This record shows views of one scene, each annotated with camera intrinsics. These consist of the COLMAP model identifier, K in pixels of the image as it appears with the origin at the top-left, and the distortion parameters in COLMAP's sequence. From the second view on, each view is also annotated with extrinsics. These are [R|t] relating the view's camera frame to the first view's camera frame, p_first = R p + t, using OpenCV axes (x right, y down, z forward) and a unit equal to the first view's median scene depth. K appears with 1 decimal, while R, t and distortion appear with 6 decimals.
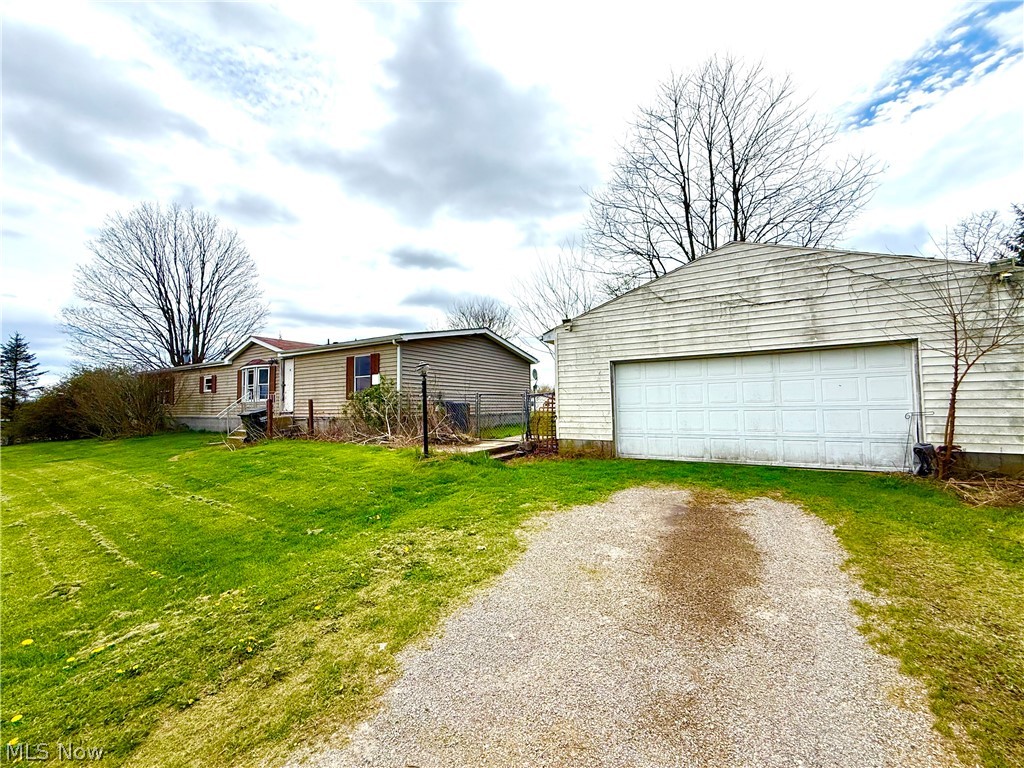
lens RADIAL K [[407.4, 0, 502.8], [0, 407.4, 387.1], [0, 0, 1]] dist [-0.009789, -0.000251]
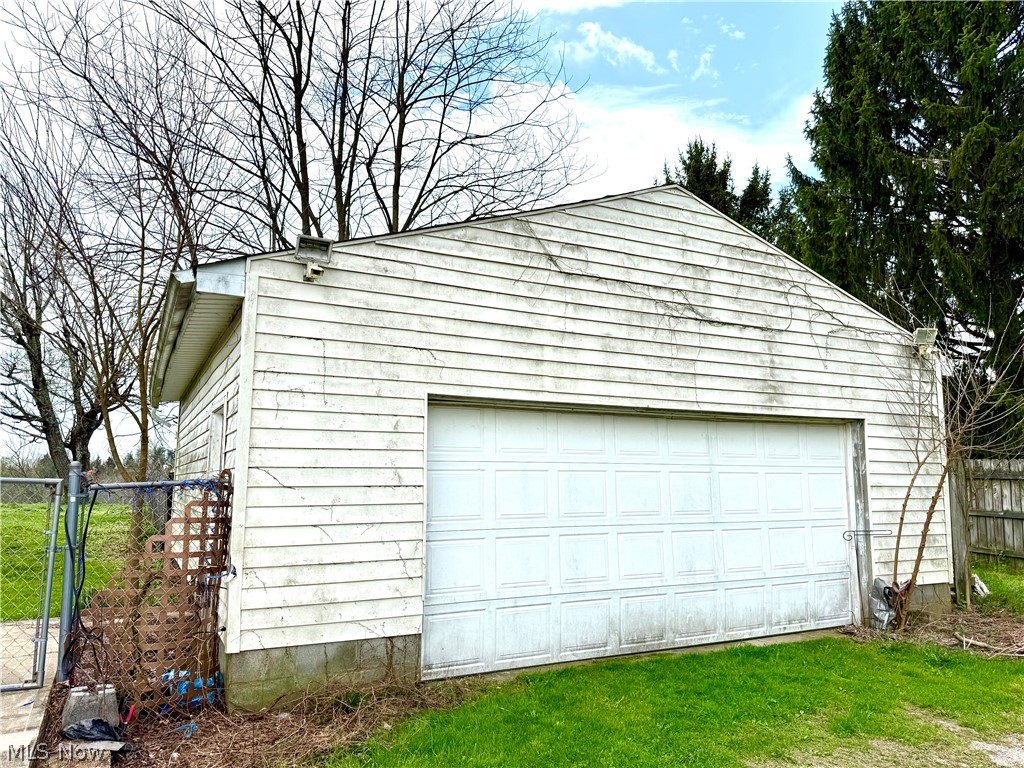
lens RADIAL K [[721.9, 0, 510.4], [0, 721.9, 380.6], [0, 0, 1]] dist [0.034253, -0.003786]
pose [[0.508302, 0.132527, 0.850921, -0.239627], [-0.048998, 0.990938, -0.125065, -0.002332], [-0.859784, 0.021877, 0.510189, 0.671365]]
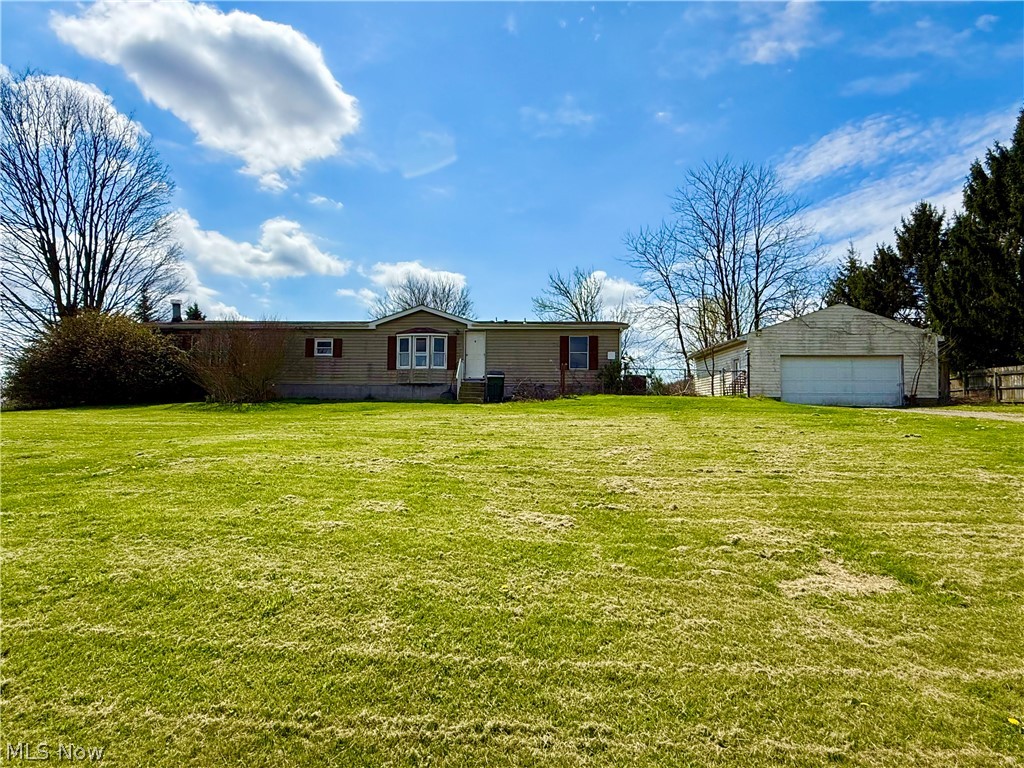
lens RADIAL K [[532.2, 0, 511.7], [0, 532.2, 381.3], [0, 0, 1]] dist [-0.018433, -0.000259]
pose [[0.875971, 0.047636, 0.480005, -2.125122], [-0.042053, 0.998865, -0.022384, 0.177411], [-0.480526, -0.000578, 0.876980, -0.580576]]
